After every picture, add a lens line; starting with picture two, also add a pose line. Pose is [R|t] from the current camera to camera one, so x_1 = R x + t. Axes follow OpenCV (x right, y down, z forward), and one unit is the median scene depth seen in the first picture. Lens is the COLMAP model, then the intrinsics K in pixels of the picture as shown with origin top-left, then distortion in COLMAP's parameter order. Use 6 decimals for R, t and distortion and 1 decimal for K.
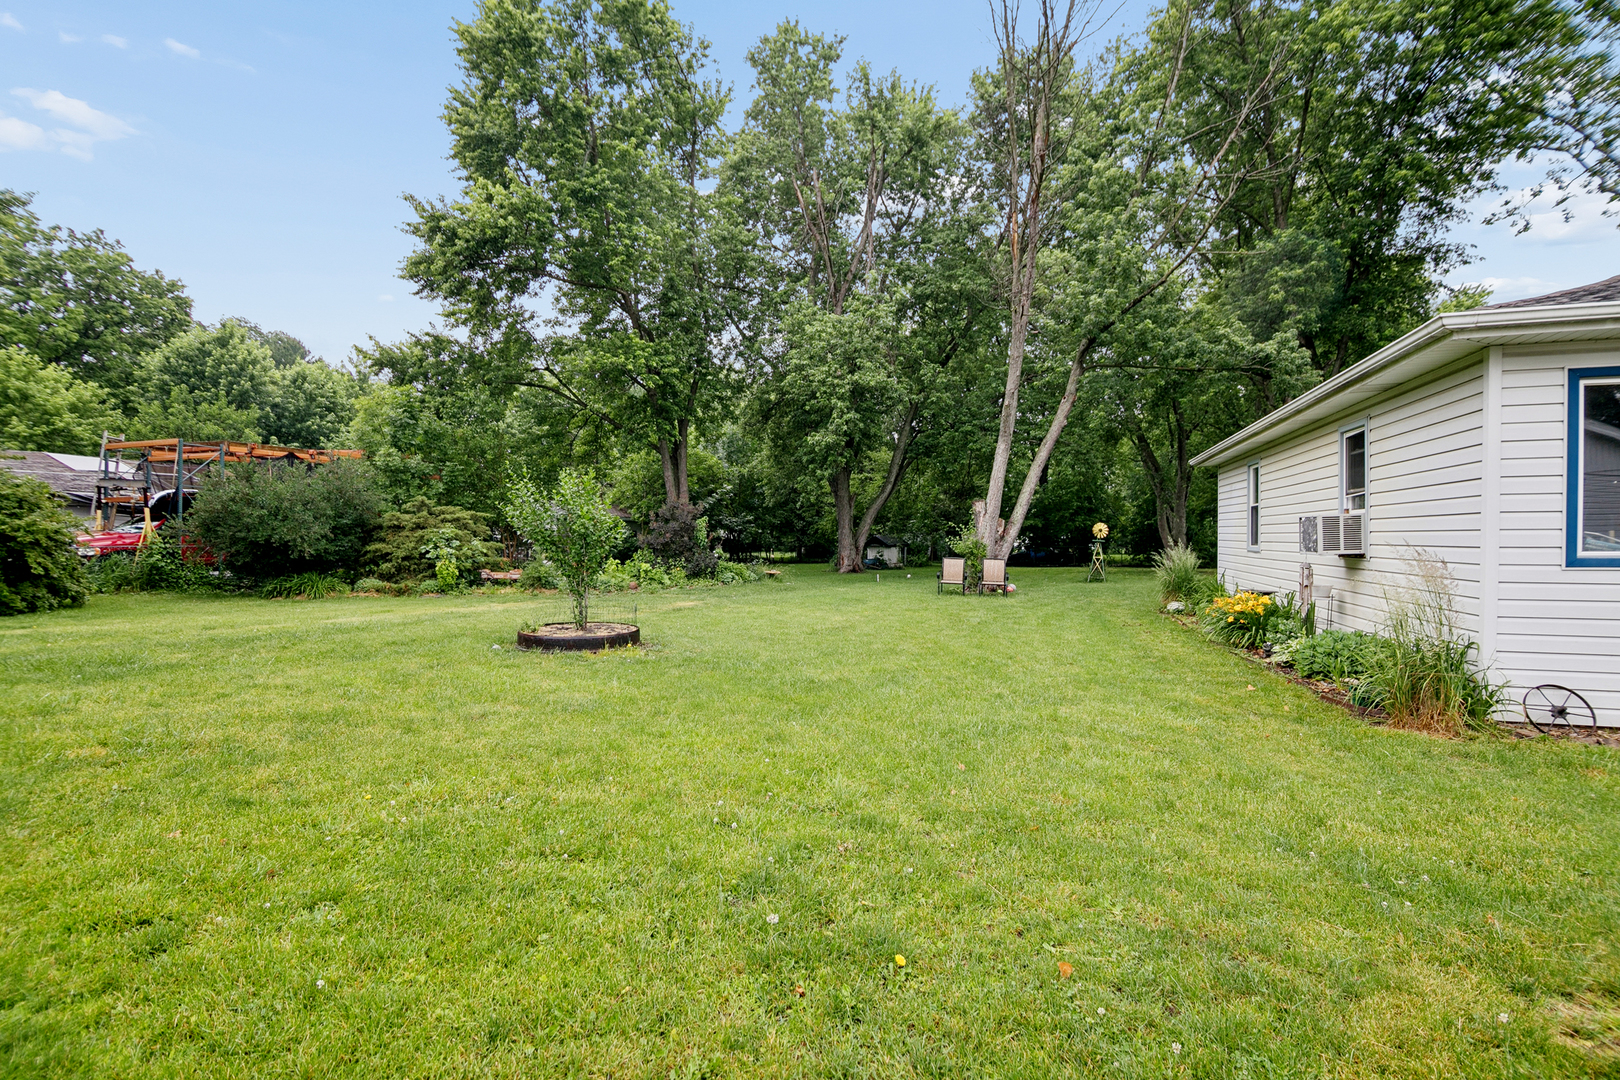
lens RADIAL K [[732.9, 0, 822.4], [0, 732.9, 544.7], [0, 0, 1]] dist [-0.013585, -0.004371]
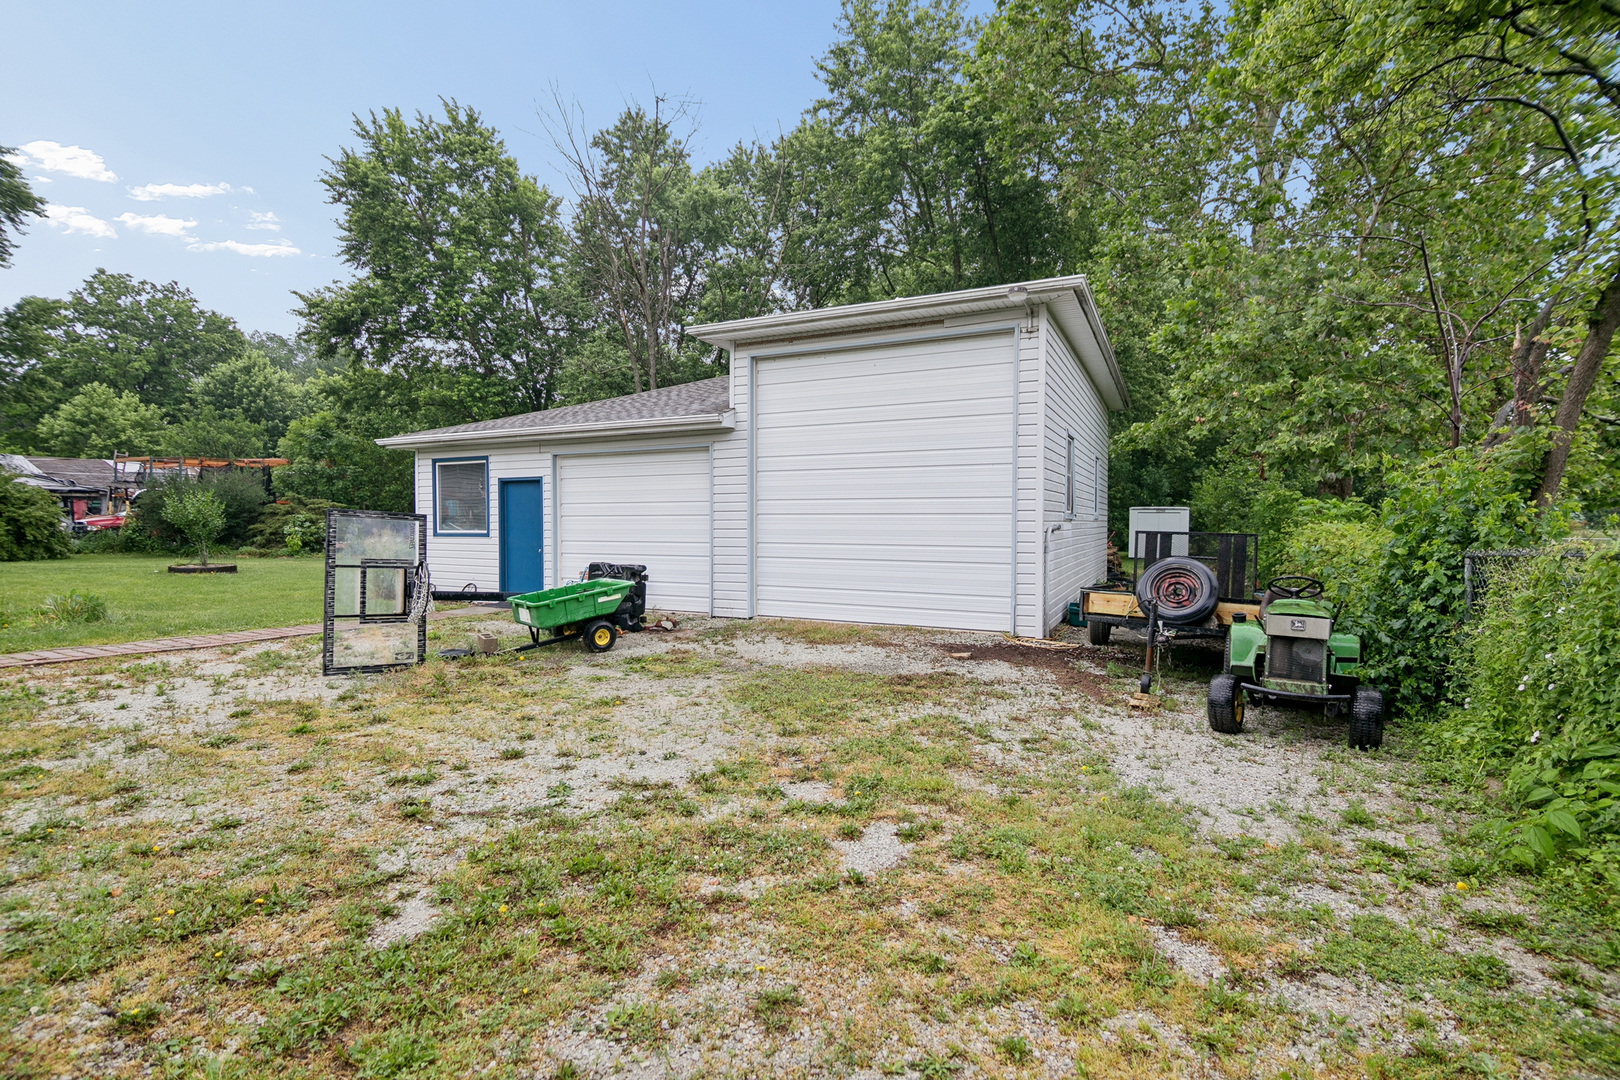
lens RADIAL K [[732.9, 0, 798.4], [0, 732.9, 527.5], [0, 0, 1]] dist [-0.013585, -0.004371]
pose [[0.991121, 0.005566, -0.132845, 0.430734], [-0.005272, 0.999983, 0.002561, -0.002345], [0.132857, -0.001837, 0.991133, -0.223690]]
